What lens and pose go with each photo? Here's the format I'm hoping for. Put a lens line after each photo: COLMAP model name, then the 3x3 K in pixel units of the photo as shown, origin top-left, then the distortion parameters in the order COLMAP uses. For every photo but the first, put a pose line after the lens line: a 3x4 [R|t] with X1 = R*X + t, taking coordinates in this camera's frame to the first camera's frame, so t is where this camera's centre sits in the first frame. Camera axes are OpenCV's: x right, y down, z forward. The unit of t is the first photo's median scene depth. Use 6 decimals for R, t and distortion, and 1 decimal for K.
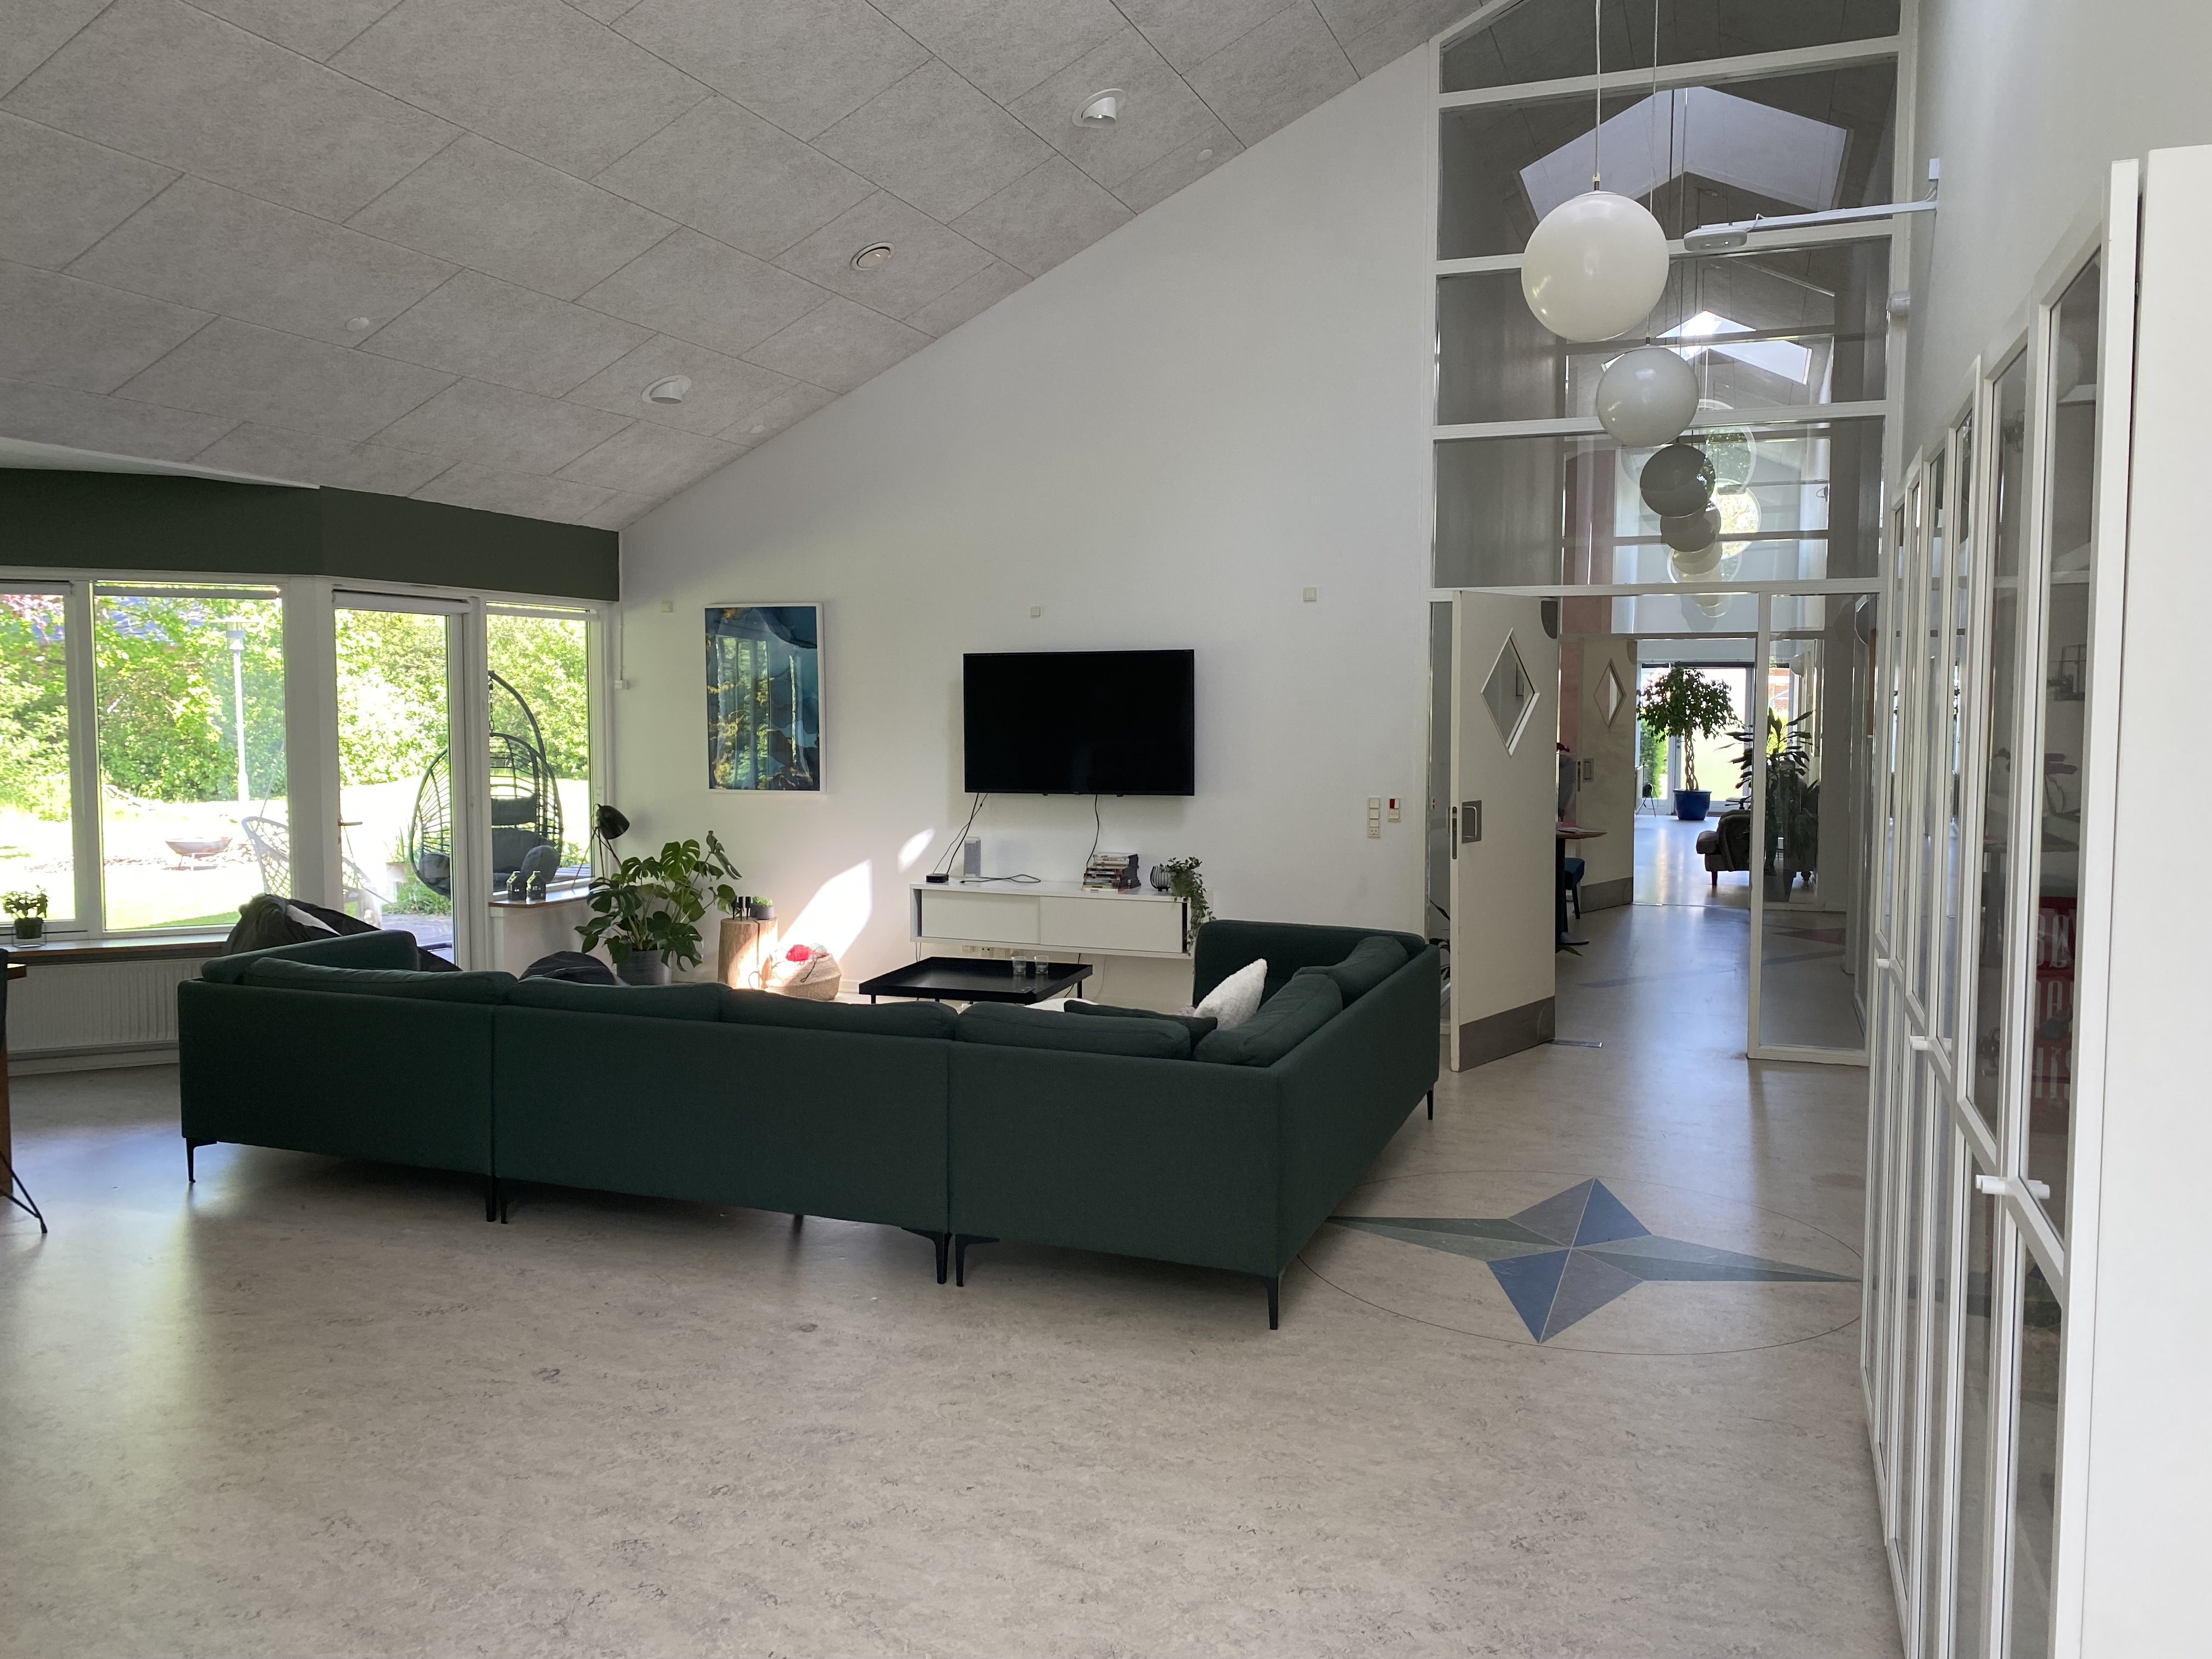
lens RADIAL K [[1694.3, 0, 1105.0], [0, 1694.3, 828.7], [0, 0, 1]] dist [0.003099, 0.001042]
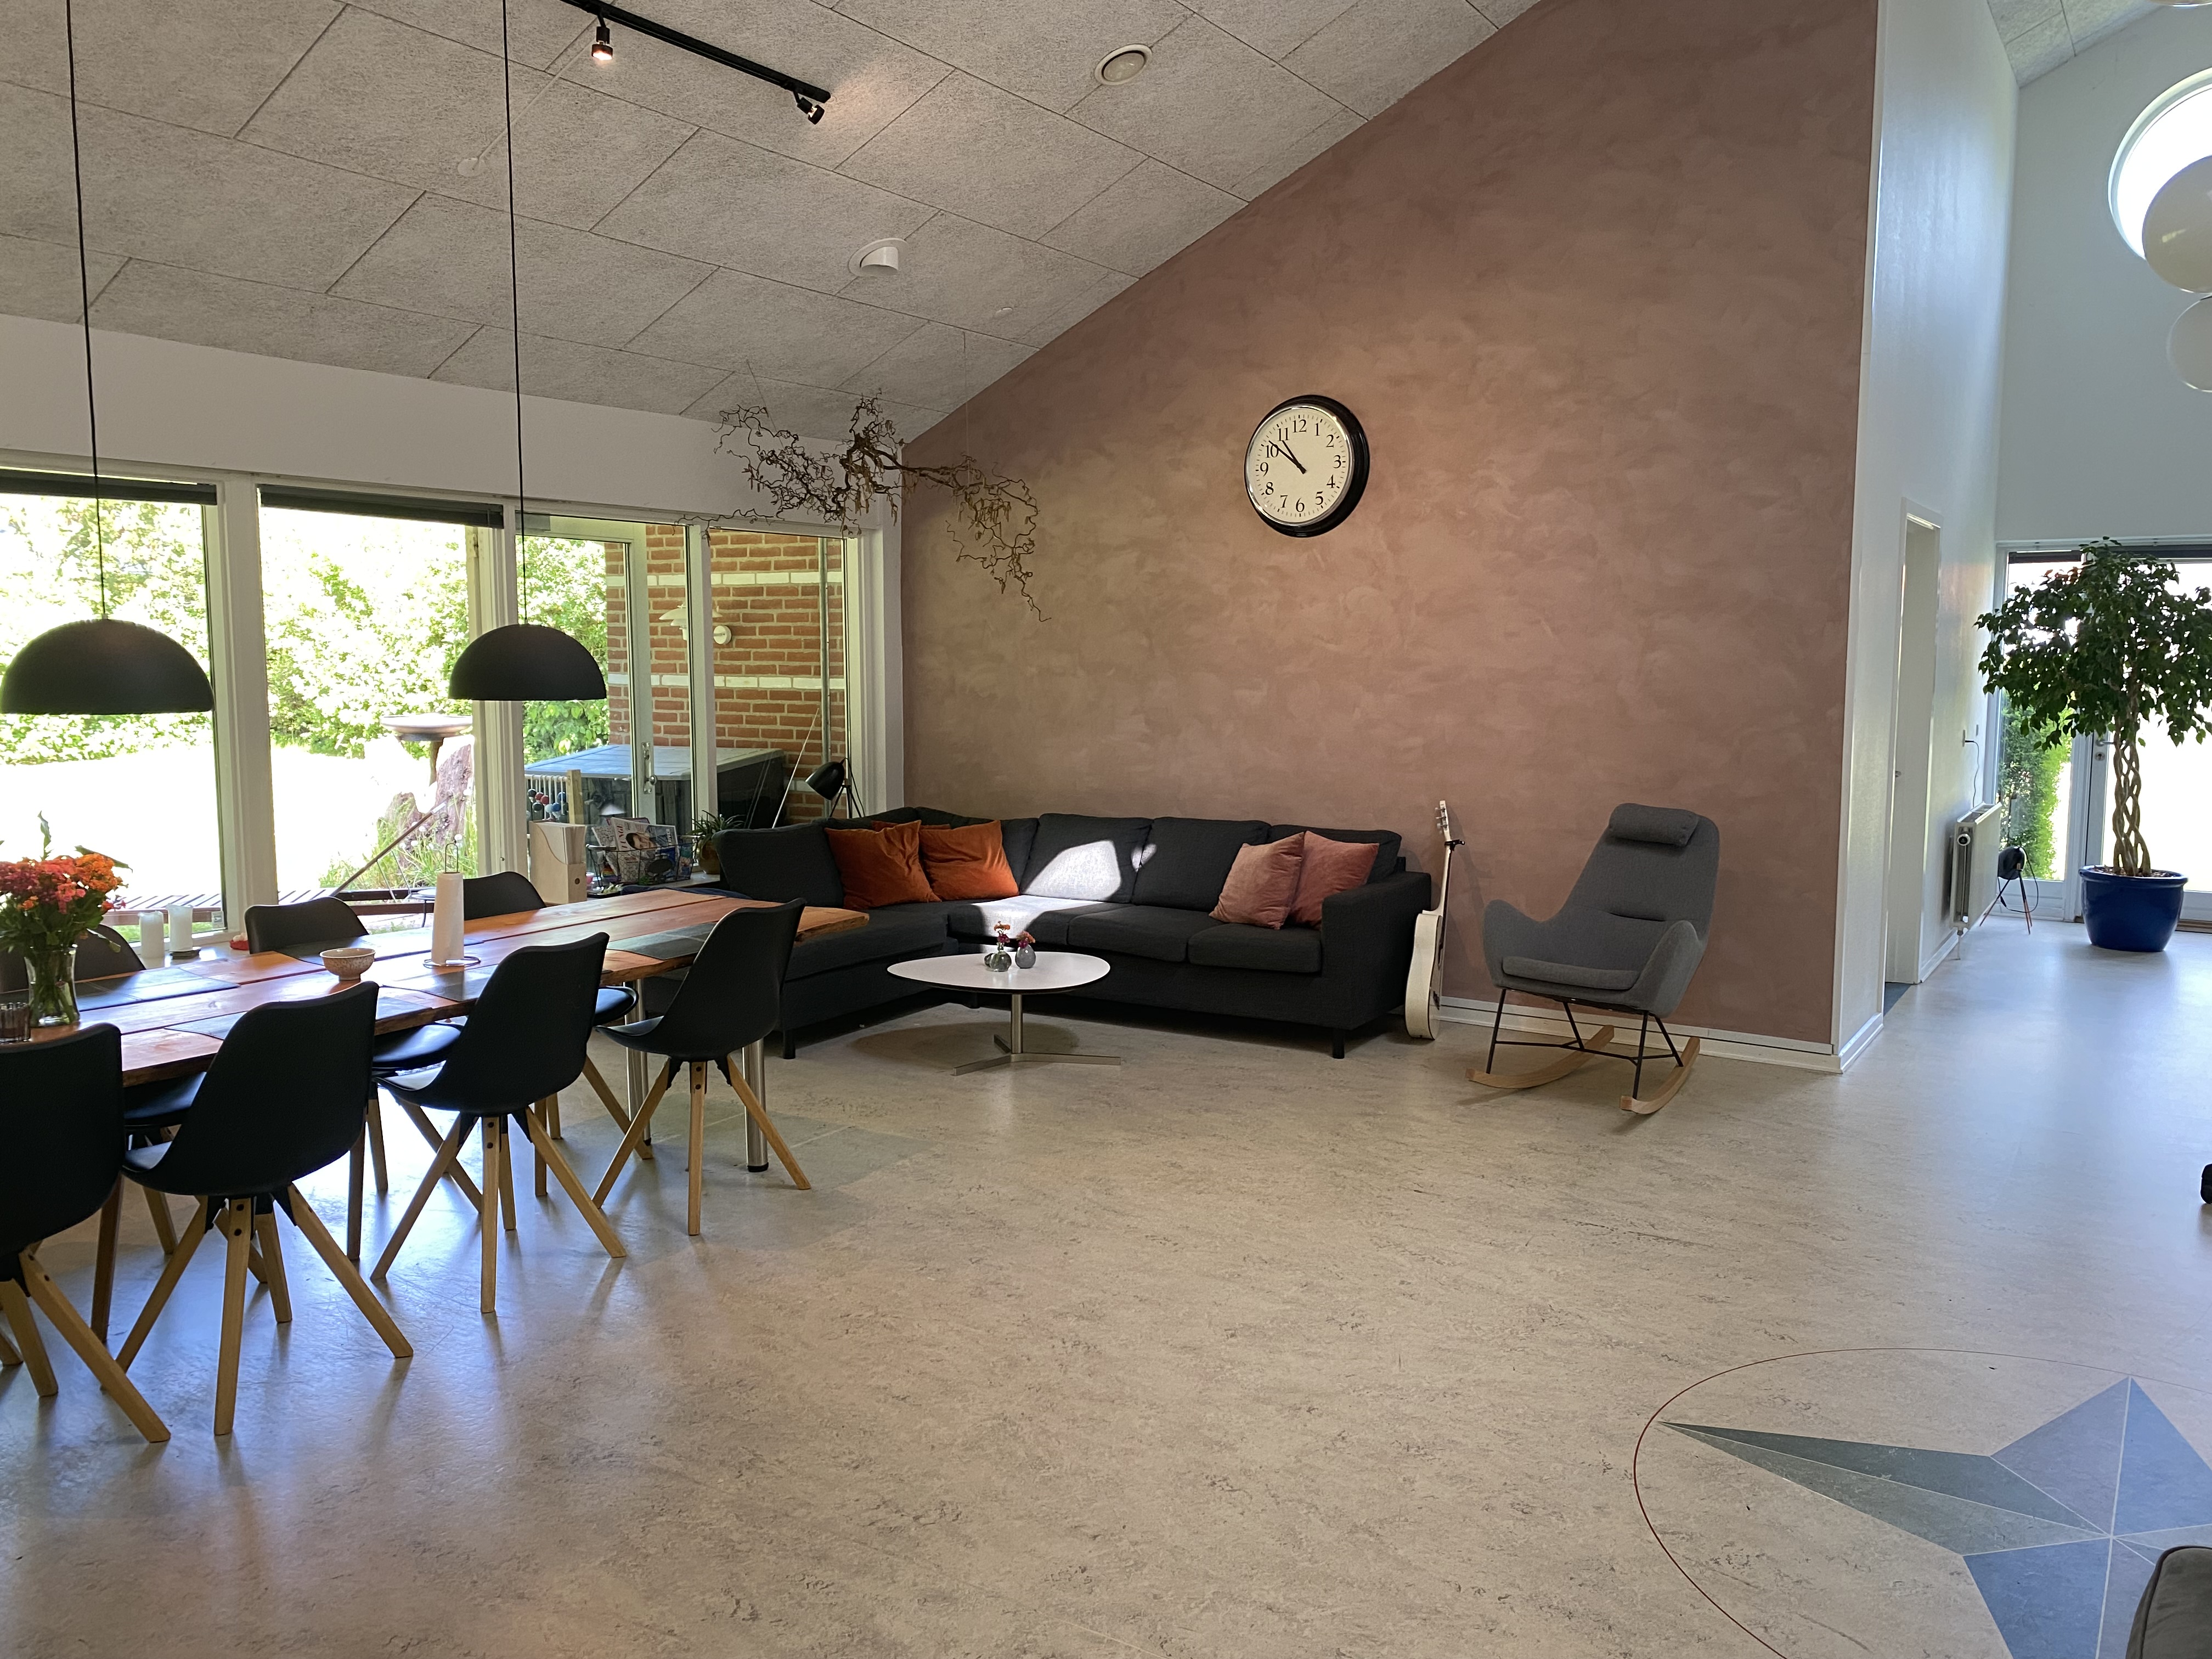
lens RADIAL K [[1694.3, 0, 1106.5], [0, 1694.3, 827.3], [0, 0, 1]] dist [0.003099, 0.001042]
pose [[0.976948, 0.023589, -0.212171, 0.198113], [-0.016901, 0.999303, 0.033281, -0.042049], [0.212809, -0.028928, 0.976666, 0.567766]]
